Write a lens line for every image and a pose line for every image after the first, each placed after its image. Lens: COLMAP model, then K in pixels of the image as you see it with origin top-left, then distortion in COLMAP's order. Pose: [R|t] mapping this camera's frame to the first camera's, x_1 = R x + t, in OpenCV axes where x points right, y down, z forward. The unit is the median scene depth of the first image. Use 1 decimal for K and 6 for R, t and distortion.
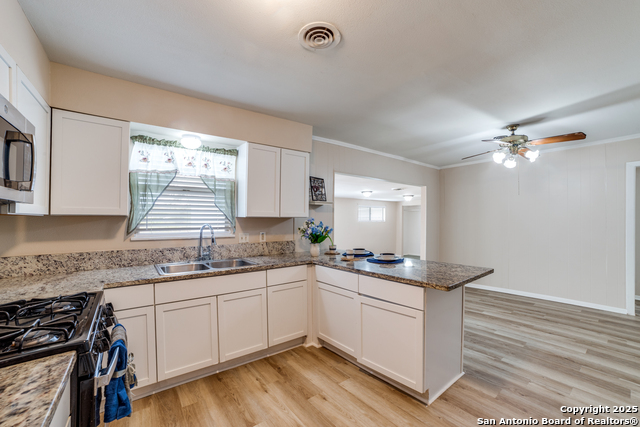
lens RADIAL K [[263.6, 0, 320.6], [0, 263.6, 215.6], [0, 0, 1]] dist [-0.109135, 0.036988]
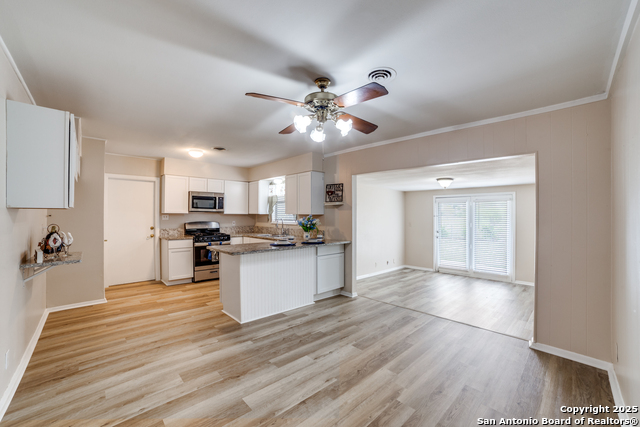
lens RADIAL K [[263.4, 0, 316.8], [0, 263.4, 213.1], [0, 0, 1]] dist [-0.109886, 0.037372]
pose [[0.092939, -0.004536, -0.995661, 1.574516], [0.008339, 0.999958, -0.003777, 0.005579], [0.995637, -0.007951, 0.092973, 0.975917]]
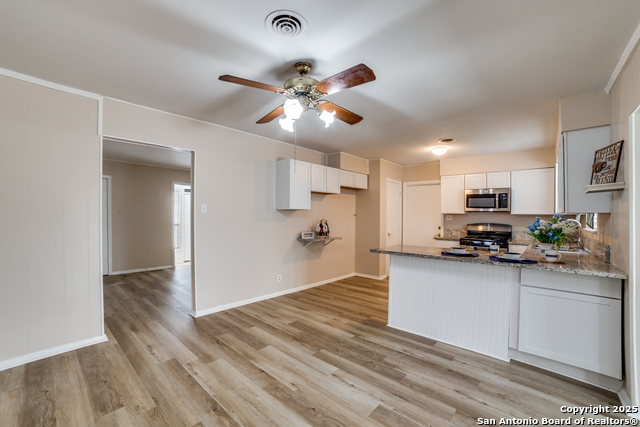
lens RADIAL K [[263.6, 0, 320.6], [0, 263.6, 215.6], [0, 0, 1]] dist [-0.109135, 0.036988]
pose [[-0.984093, -0.005705, -0.177563, 0.905079], [-0.004019, 0.999943, -0.009853, 0.026718], [0.177609, -0.008982, -0.984060, 1.770006]]
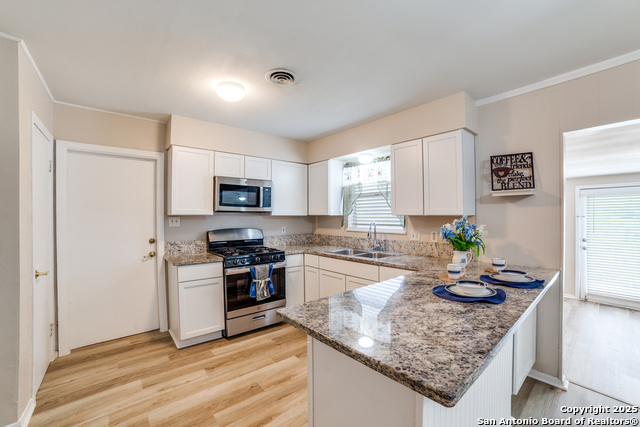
lens RADIAL K [[263.6, 0, 320.6], [0, 263.6, 215.6], [0, 0, 1]] dist [-0.109135, 0.036988]
pose [[0.041821, 0.000219, -0.999125, 0.719876], [0.015569, 0.999878, 0.000871, 0.000437], [0.999004, -0.015592, 0.041812, 0.617676]]
